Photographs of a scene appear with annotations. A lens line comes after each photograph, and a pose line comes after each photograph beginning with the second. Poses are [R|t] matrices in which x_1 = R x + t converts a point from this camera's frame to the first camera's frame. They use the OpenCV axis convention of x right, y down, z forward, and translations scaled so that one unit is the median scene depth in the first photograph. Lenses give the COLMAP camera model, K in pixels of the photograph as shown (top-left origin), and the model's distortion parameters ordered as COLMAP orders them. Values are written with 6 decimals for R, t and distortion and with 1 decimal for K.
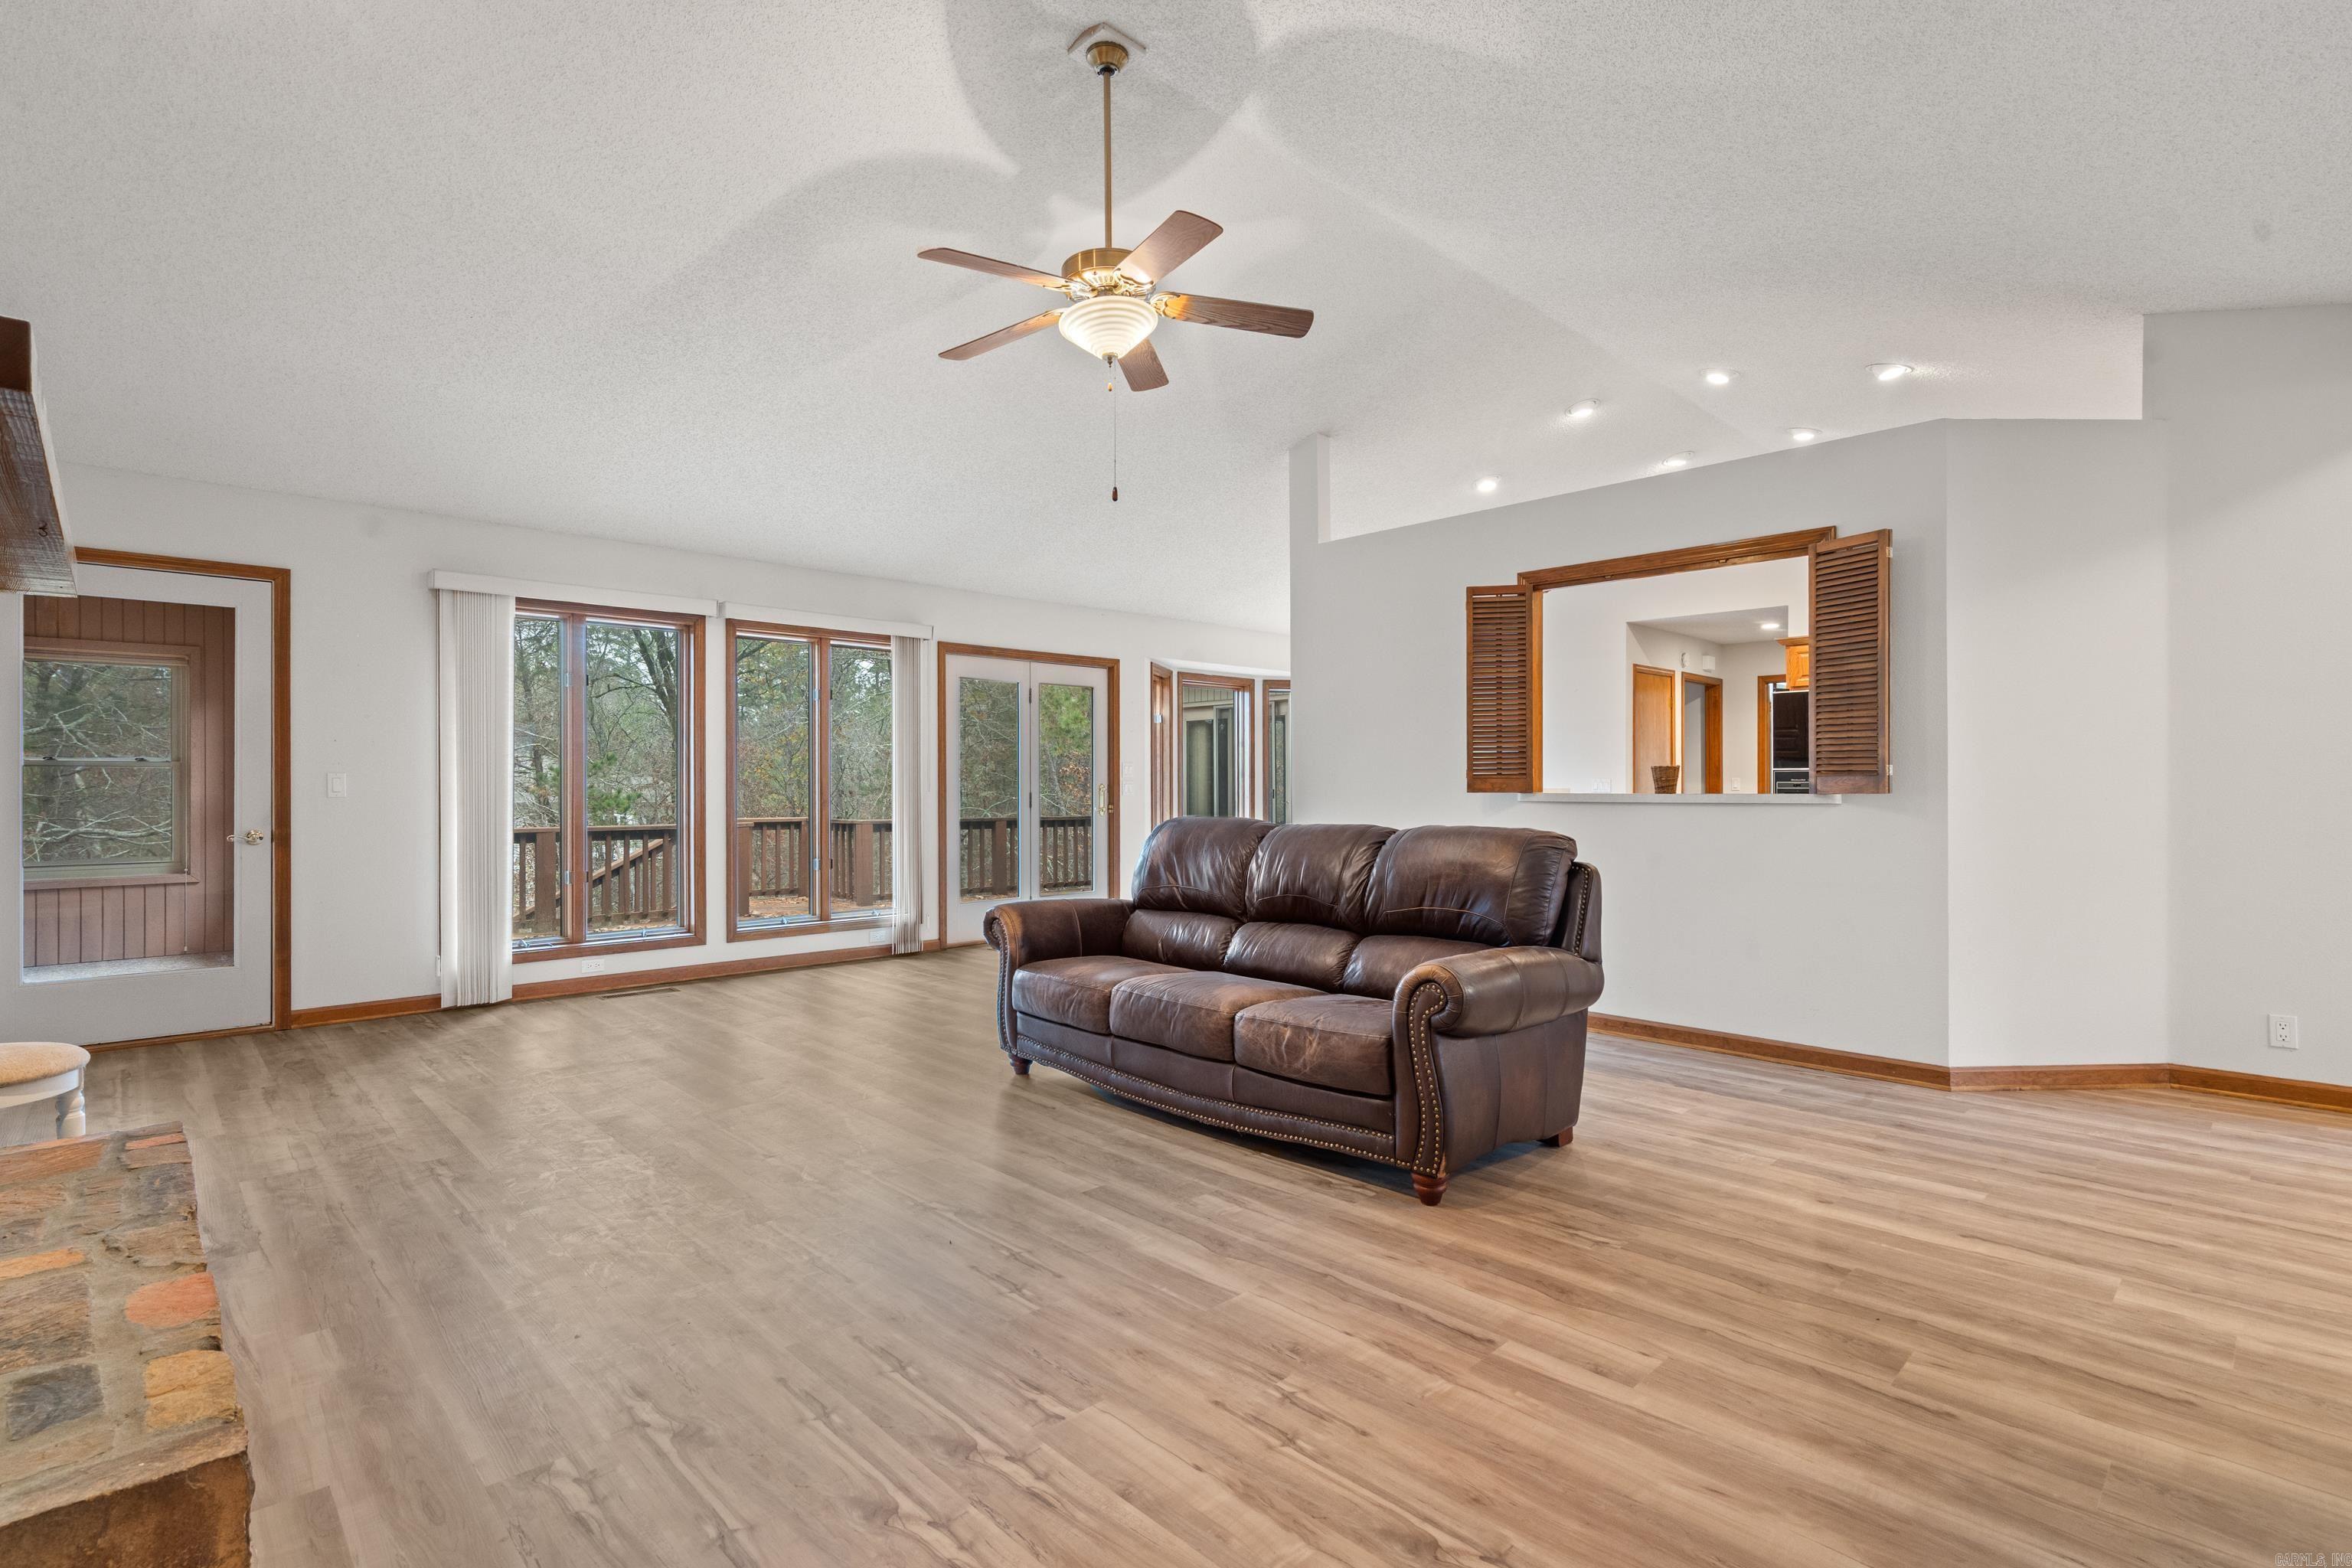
lens RADIAL K [[1080.8, 0, 1182.1], [0, 1080.8, 782.0], [0, 0, 1]] dist [0.003978, -0.000015]
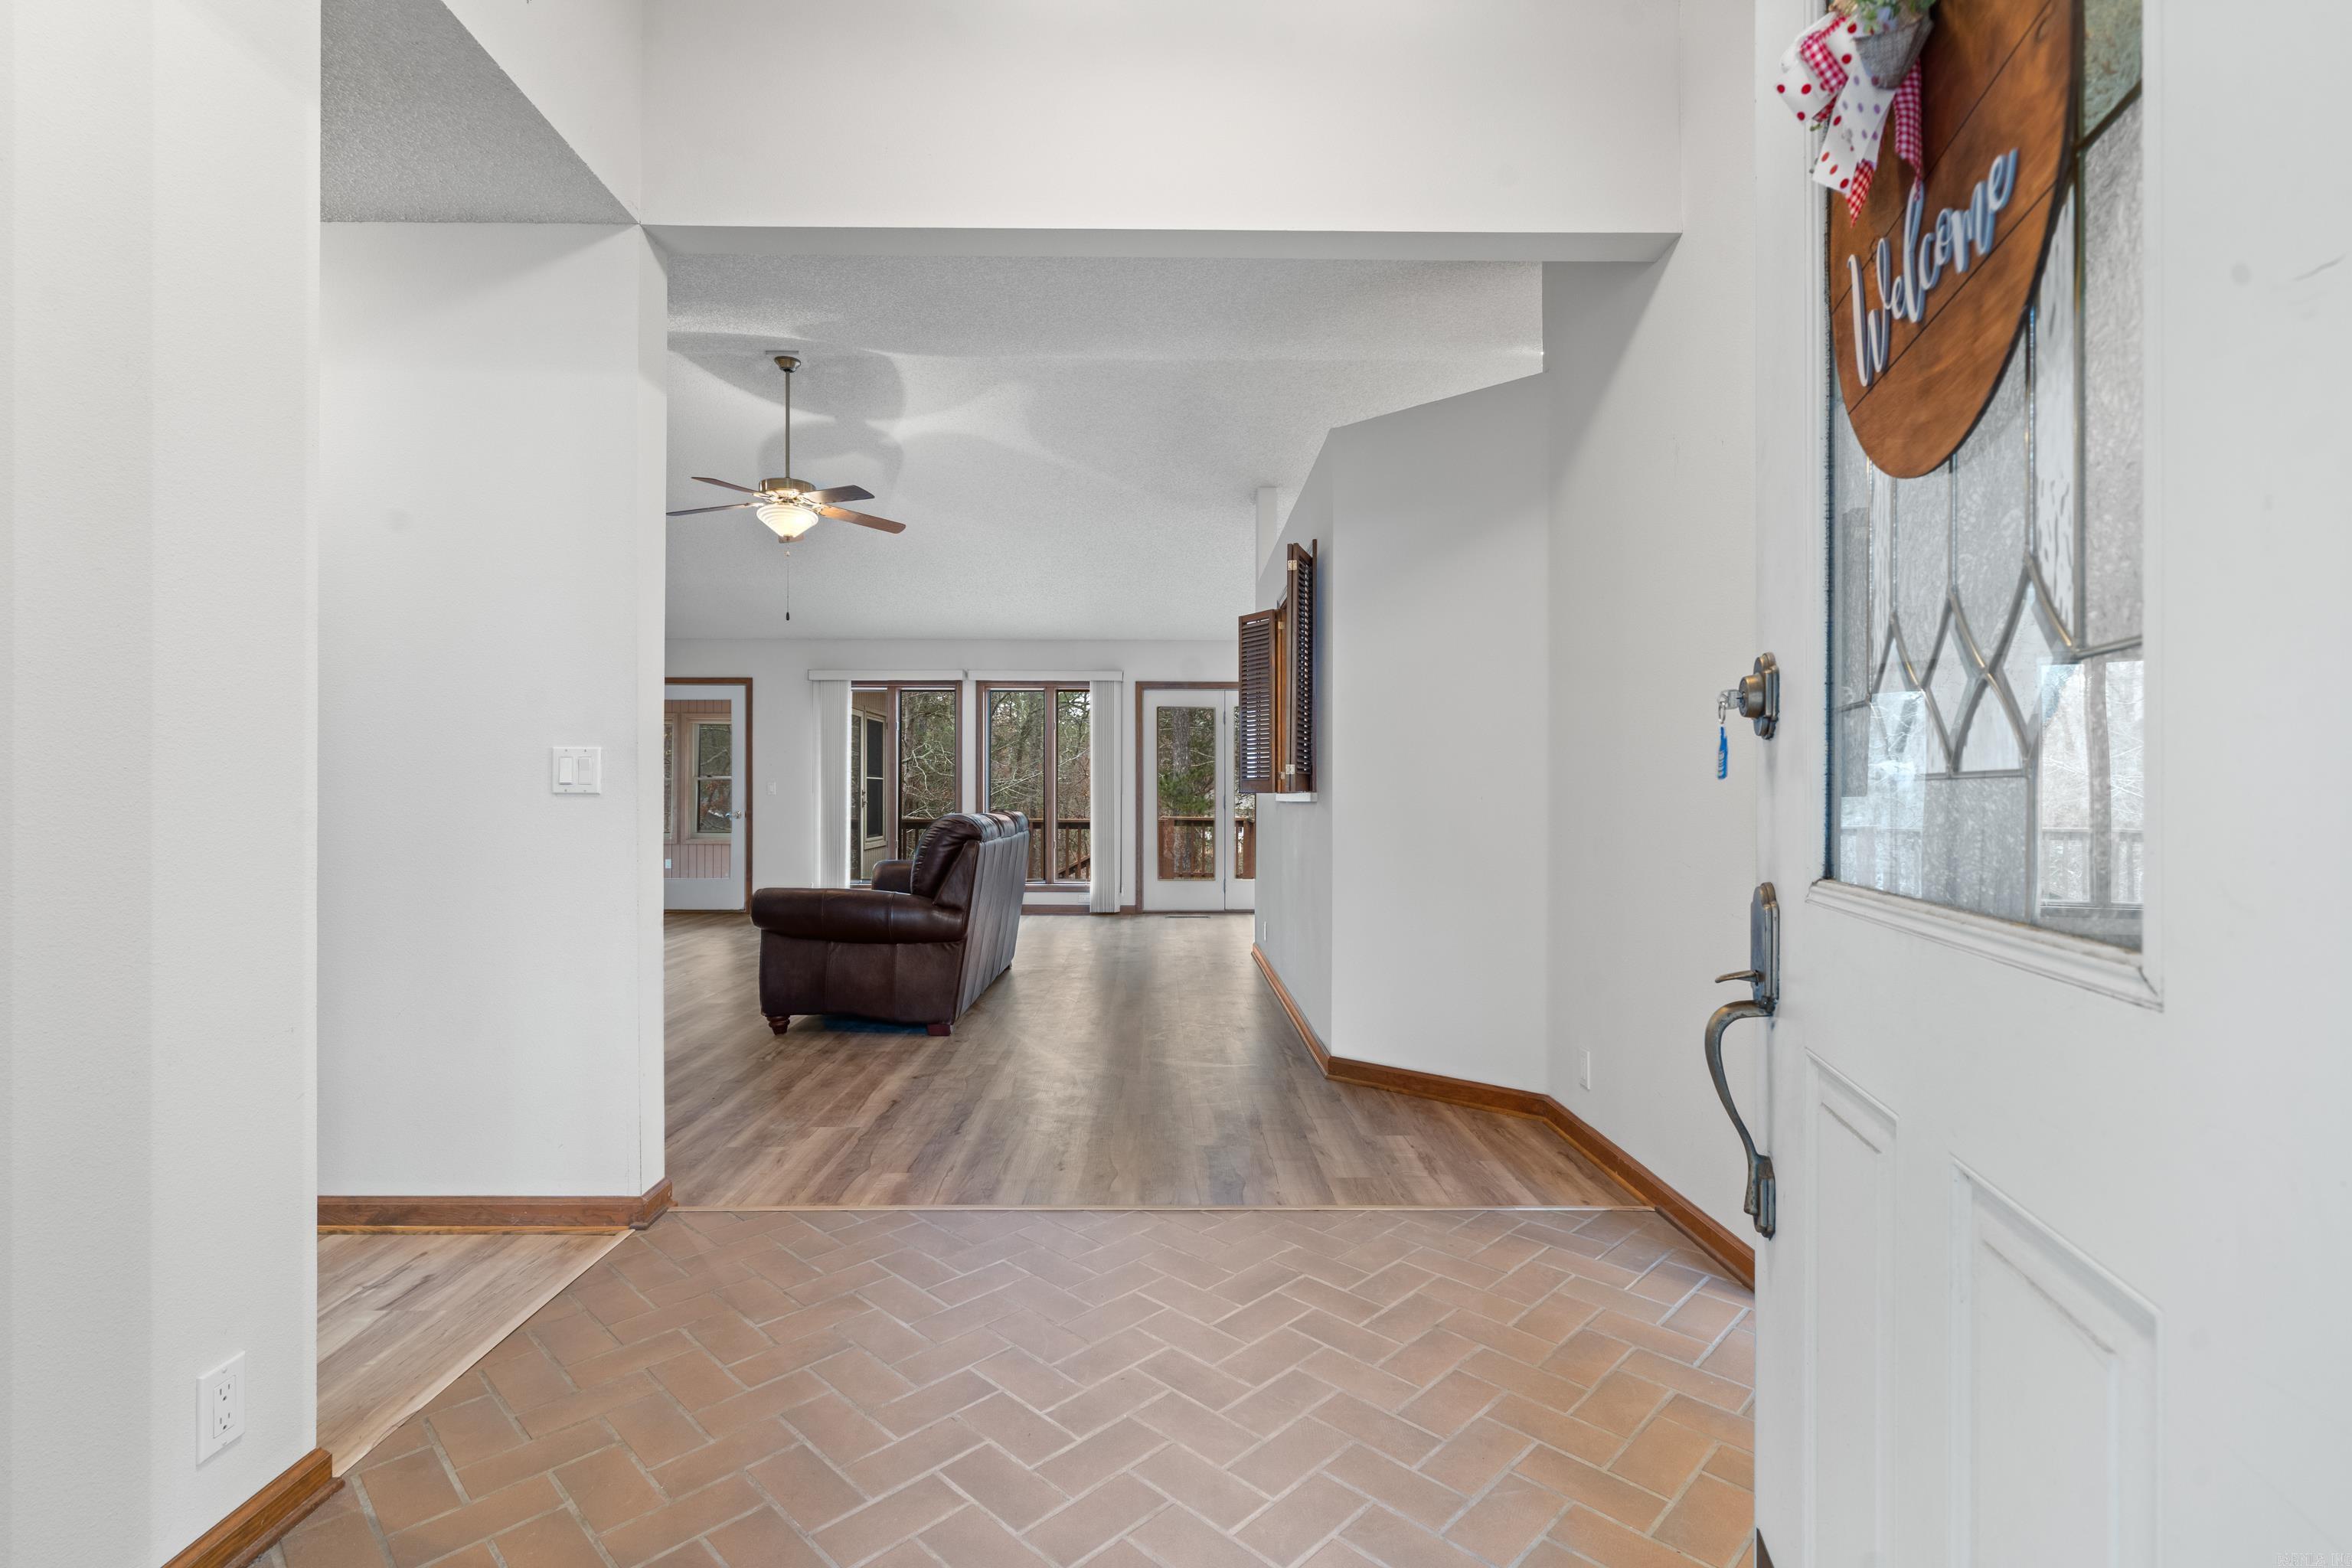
lens RADIAL K [[1080.8, 0, 1222.9], [0, 1080.8, 799.5], [0, 0, 1]] dist [0.003978, -0.000015]
pose [[0.735859, 0.005213, -0.677114, 0.870353], [-0.000751, 0.999976, 0.006883, 0.006739], [0.677134, -0.004556, 0.735846, 0.110531]]
